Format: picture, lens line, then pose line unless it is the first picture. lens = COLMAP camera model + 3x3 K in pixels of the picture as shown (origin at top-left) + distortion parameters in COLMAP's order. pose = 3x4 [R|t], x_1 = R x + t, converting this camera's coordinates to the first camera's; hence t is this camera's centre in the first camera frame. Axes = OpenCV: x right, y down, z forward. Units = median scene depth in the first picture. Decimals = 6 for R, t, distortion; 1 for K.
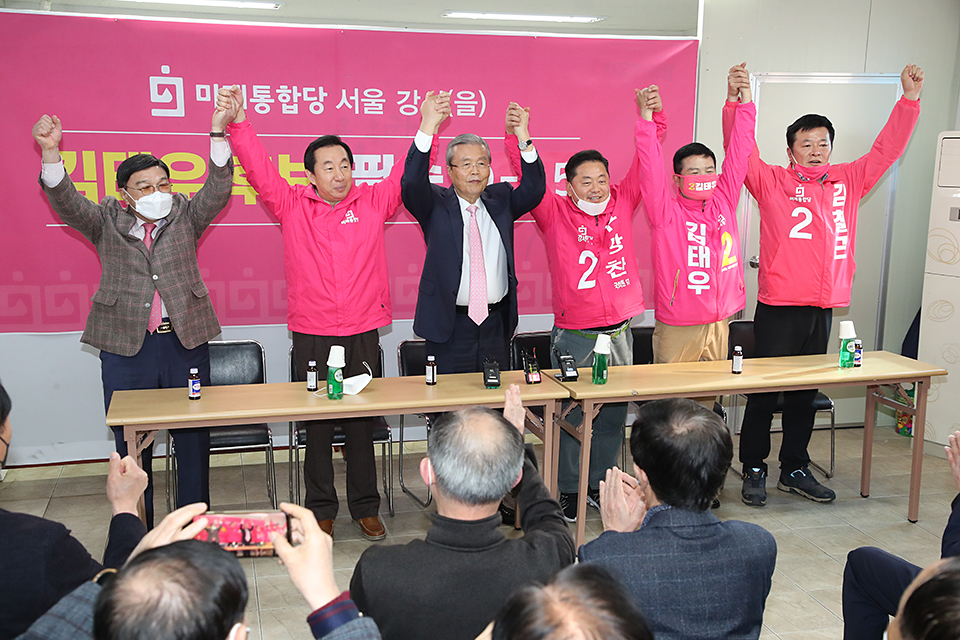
lens RADIAL K [[1079.6, 0, 477.0], [0, 1079.6, 322.4], [0, 0, 1]] dist [0.100542, 0.024760]
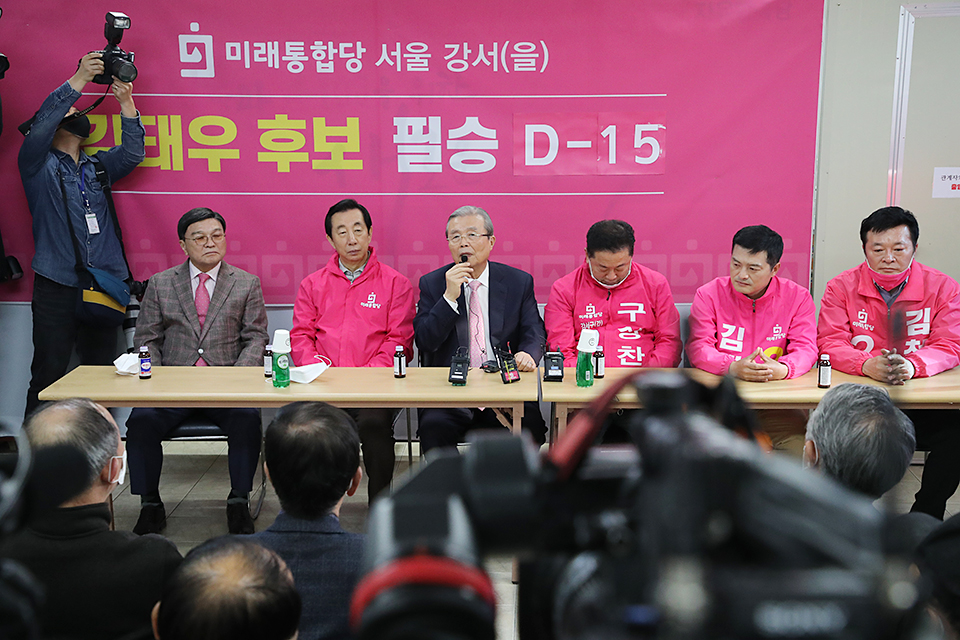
lens RADIAL K [[1333.5, 0, 479.8], [0, 1333.5, 323.5], [0, 0, 1]] dist [0.173837, 0.005971]
pose [[0.955413, 0.043094, -0.292113, 0.295214], [-0.038193, 0.999018, 0.022465, -0.012802], [0.292794, -0.010307, 0.956120, -0.039693]]
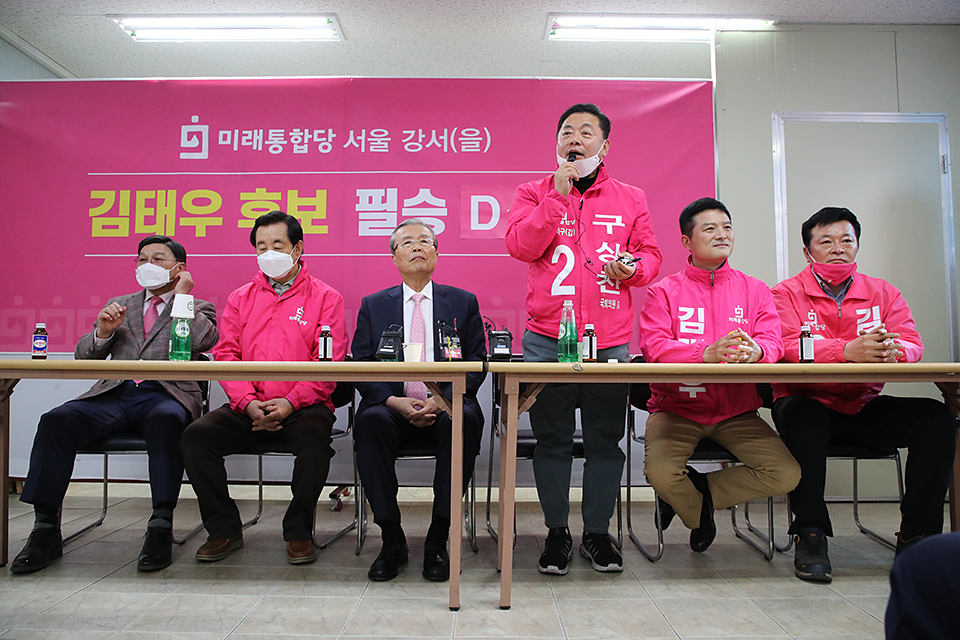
lens RADIAL K [[678.4, 0, 478.1], [0, 678.4, 320.8], [0, 0, 1]] dist [-0.089424, 0.071021]
pose [[0.965950, -0.025228, -0.257498, 0.165107], [-0.039453, 0.969234, -0.242958, 0.122817], [0.255705, 0.244845, 0.935236, 0.480015]]
